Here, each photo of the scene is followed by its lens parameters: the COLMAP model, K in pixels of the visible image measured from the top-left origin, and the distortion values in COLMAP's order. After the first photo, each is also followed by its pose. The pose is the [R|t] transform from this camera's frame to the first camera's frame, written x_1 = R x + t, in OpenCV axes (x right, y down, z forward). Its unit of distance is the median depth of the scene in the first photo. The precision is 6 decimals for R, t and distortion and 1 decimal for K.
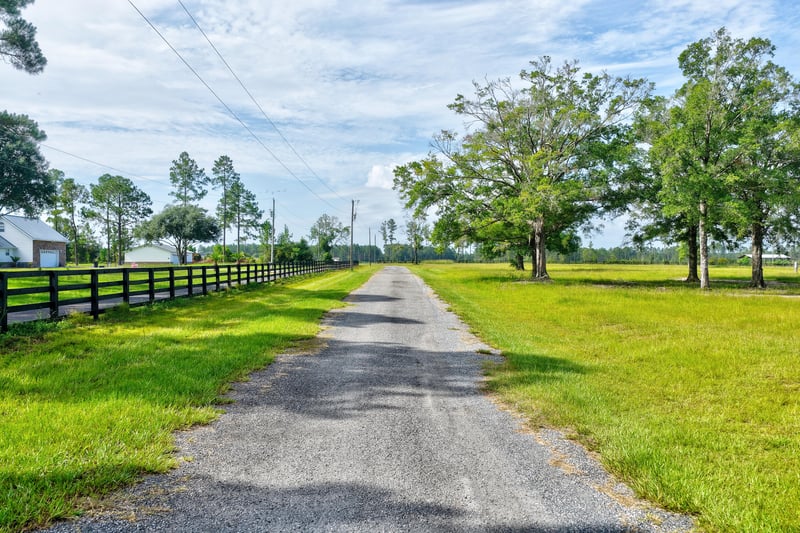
lens RADIAL K [[663.8, 0, 400.8], [0, 663.8, 264.2], [0, 0, 1]] dist [-0.018453, 0.049093]
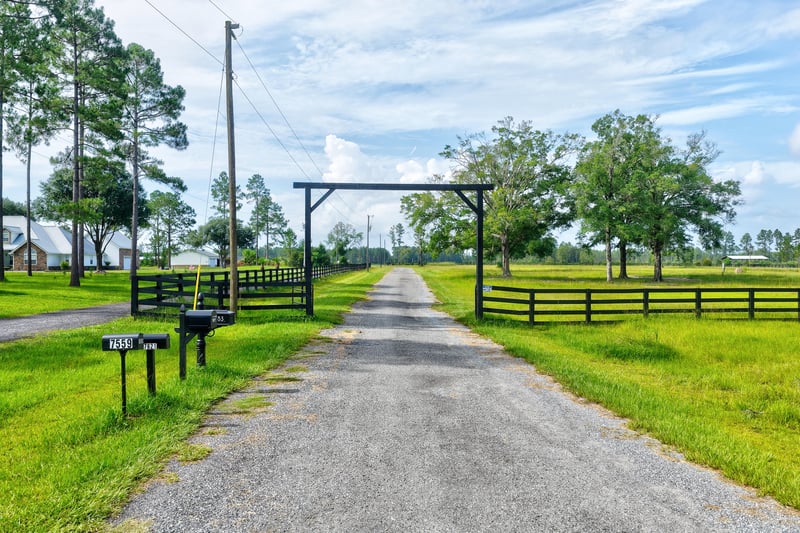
lens RADIAL K [[663.8, 0, 400.8], [0, 663.8, 264.2], [0, 0, 1]] dist [-0.018453, 0.049093]
pose [[0.999912, -0.004239, -0.012555, 0.003055], [0.004208, 0.999988, -0.002564, -0.000323], [0.012565, 0.002511, 0.999918, -0.190165]]
